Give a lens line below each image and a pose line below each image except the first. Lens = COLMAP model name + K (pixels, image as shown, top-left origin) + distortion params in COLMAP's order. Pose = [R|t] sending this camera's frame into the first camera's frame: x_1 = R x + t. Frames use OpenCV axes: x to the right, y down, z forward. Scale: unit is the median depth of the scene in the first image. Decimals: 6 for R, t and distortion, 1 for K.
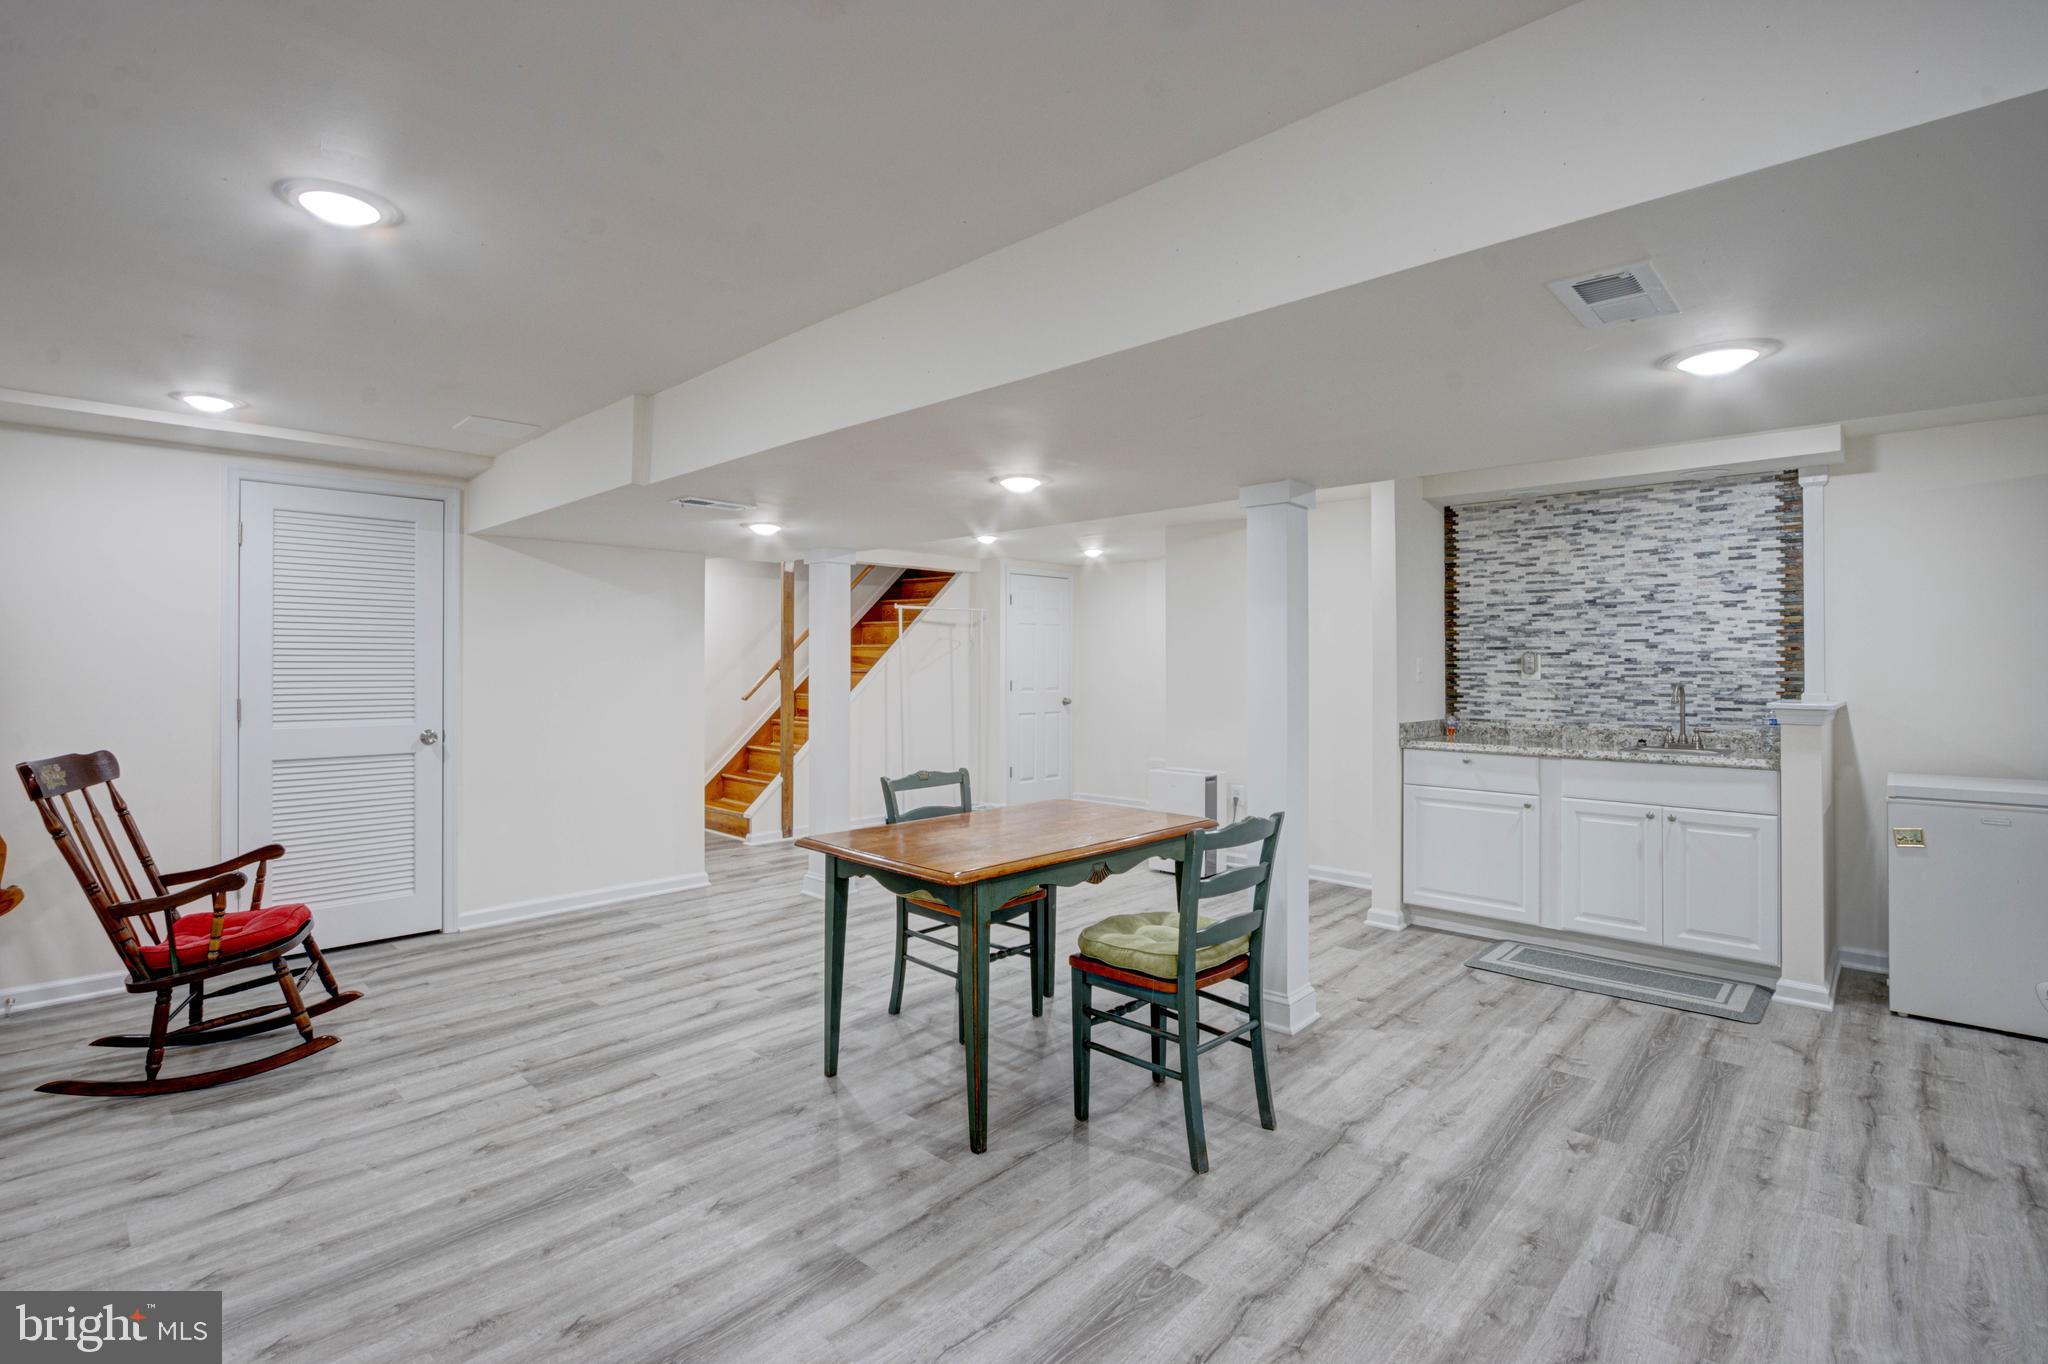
lens RADIAL K [[976.5, 0, 1017.6], [0, 976.5, 659.6], [0, 0, 1]] dist [-0.017215, 0.001354]
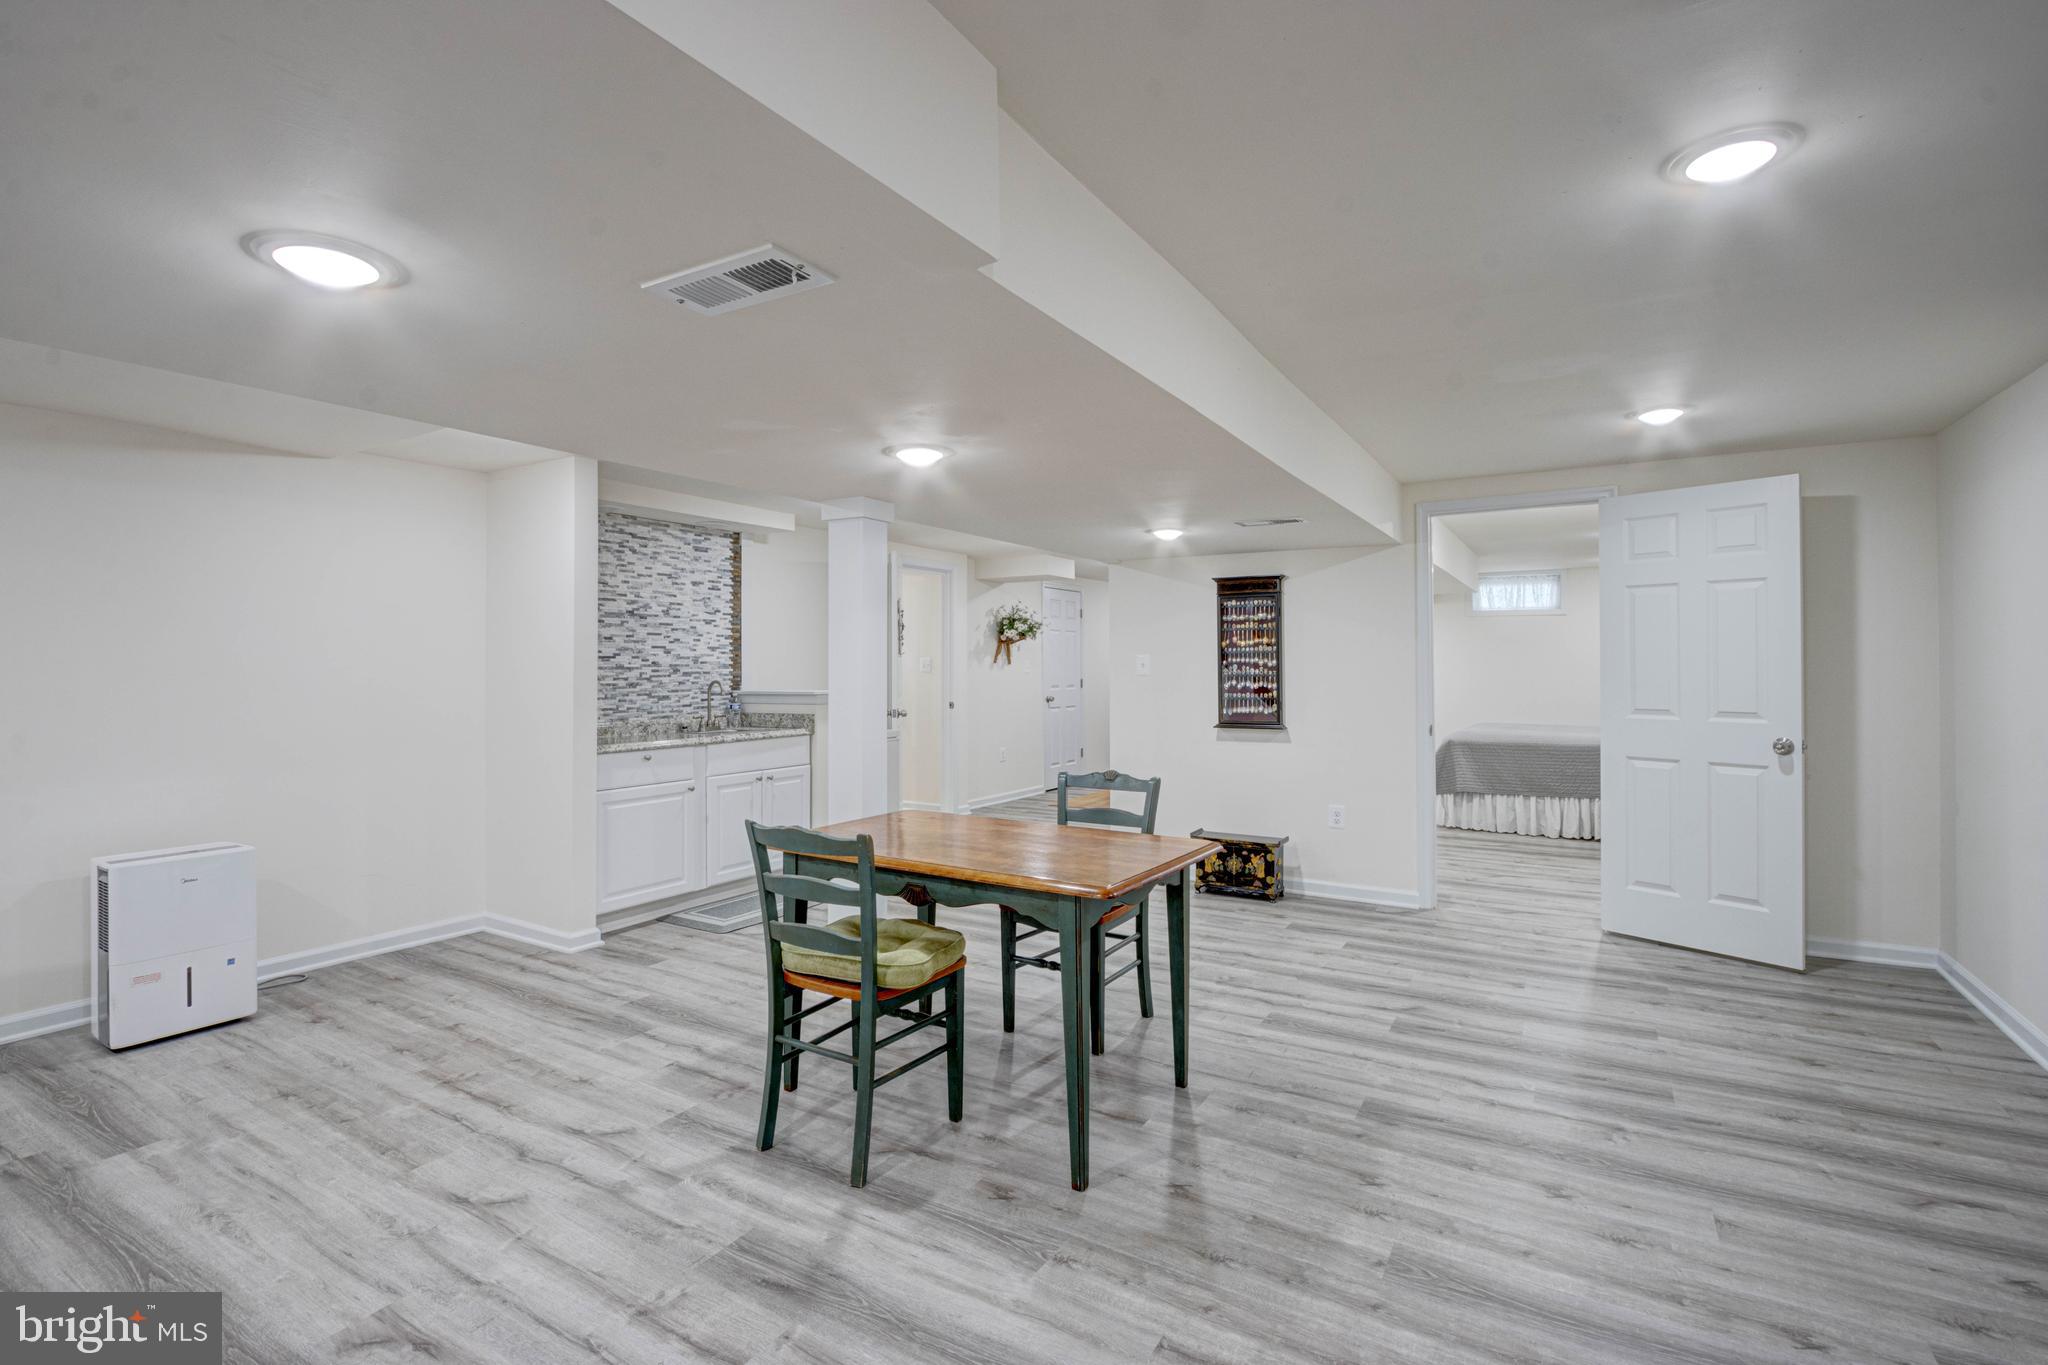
lens RADIAL K [[960.1, 0, 1026.2], [0, 960.1, 652.0], [0, 0, 1]] dist [-0.013460, 0.000603]
pose [[-0.236304, 0.014612, 0.971569, -0.686785], [-0.000049, 0.999887, -0.015050, 0.005028], [-0.971679, -0.003604, -0.236276, 0.898661]]
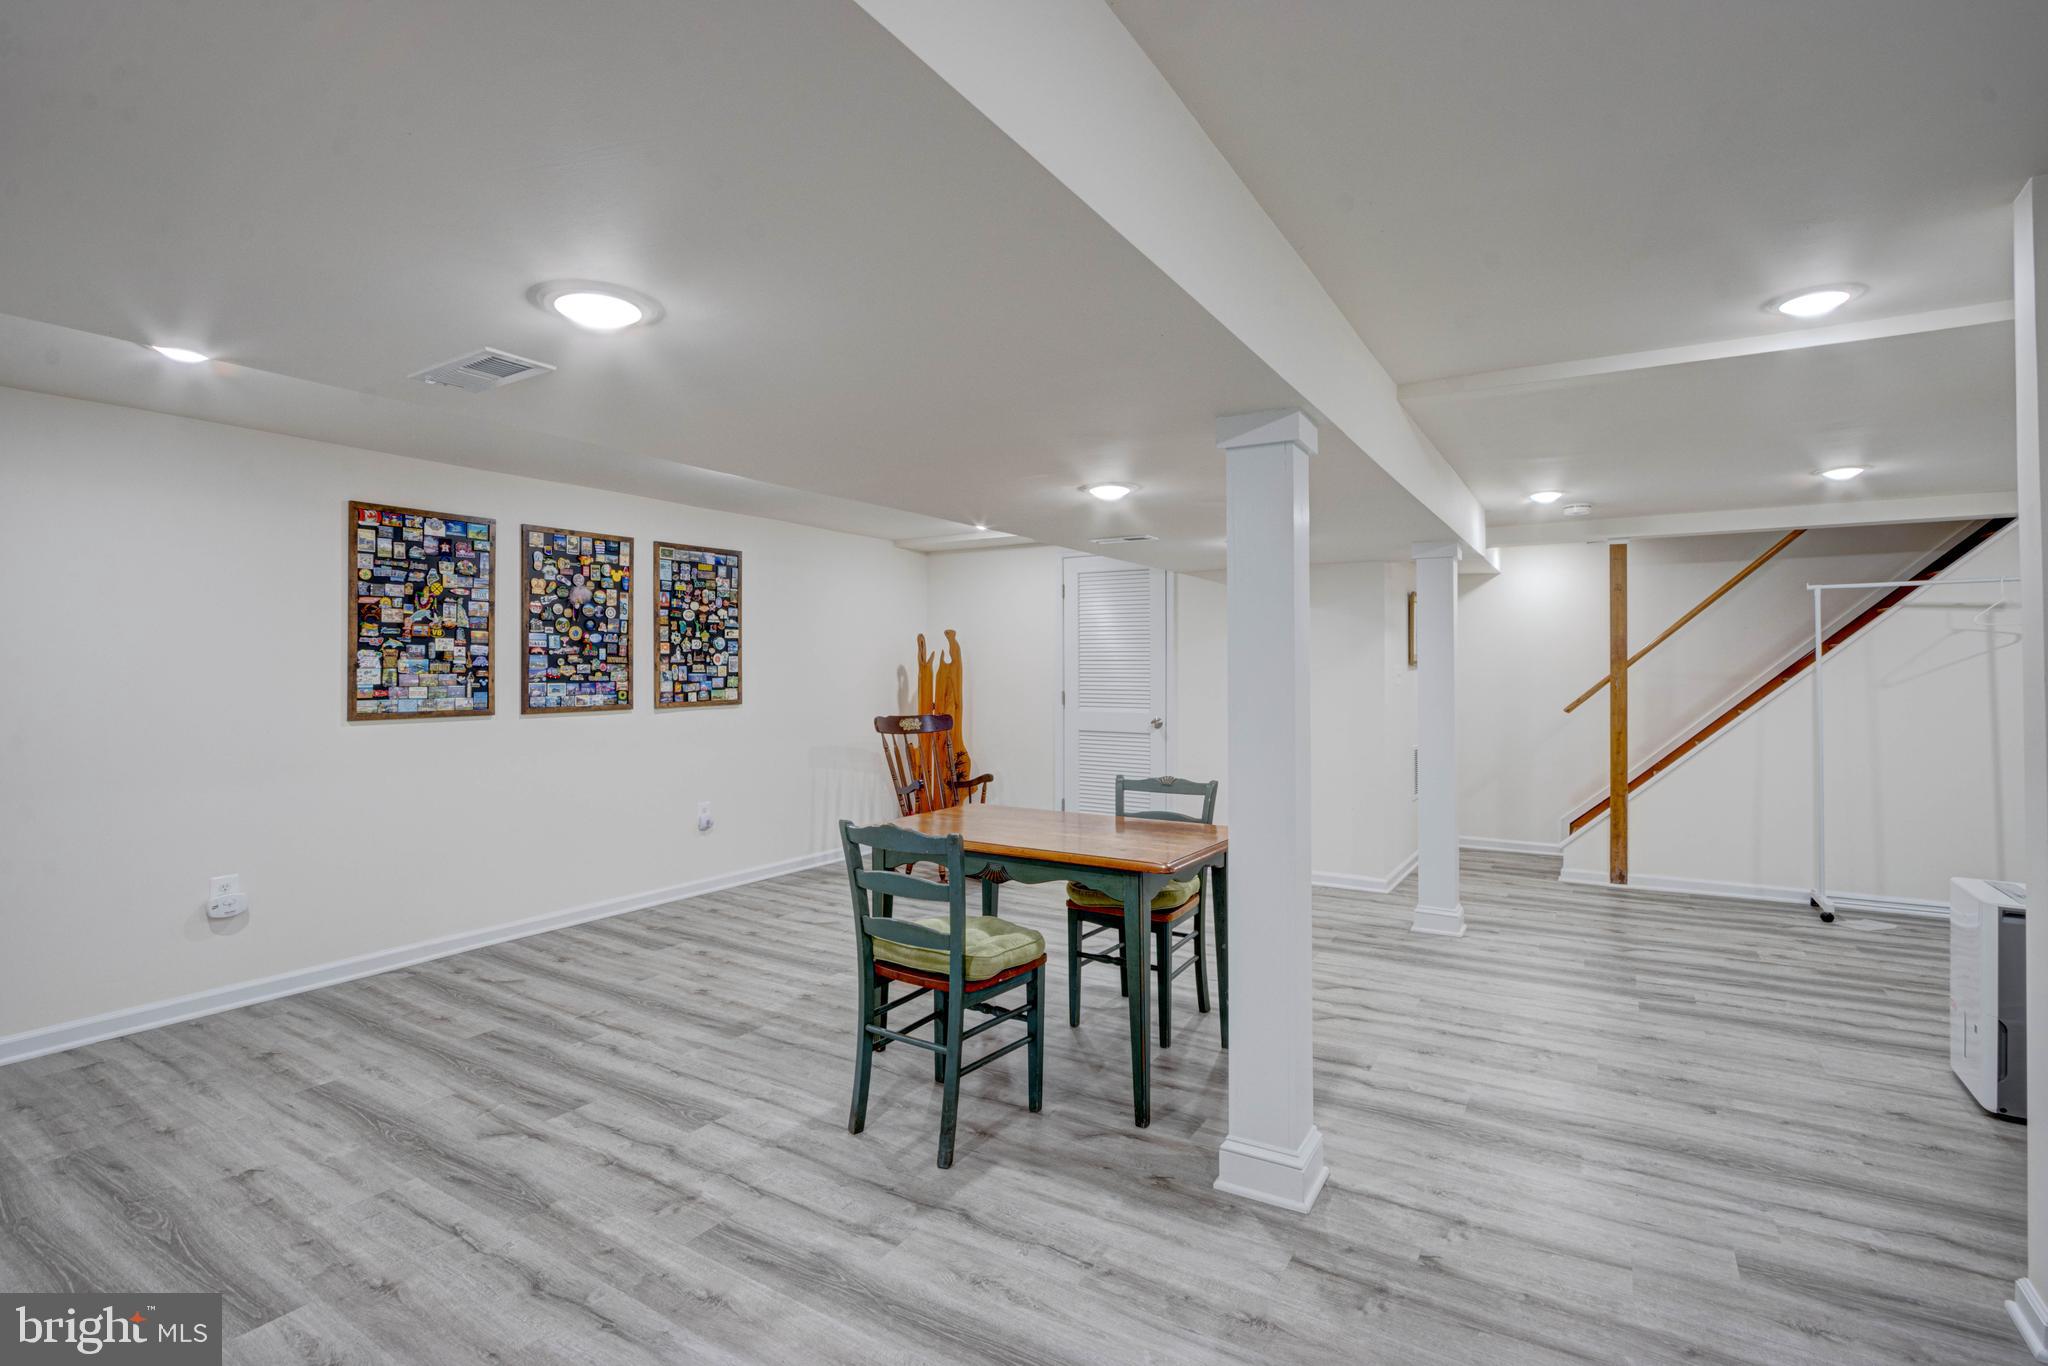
lens RADIAL K [[946.7, 0, 974.5], [0, 946.7, 663.7], [0, 0, 1]] dist [-0.013142, 0.000565]
pose [[0.167884, -0.004848, -0.985795, 0.756920], [0.004220, 0.999982, -0.004199, -0.000911], [0.985798, -0.003456, 0.167901, 0.567783]]
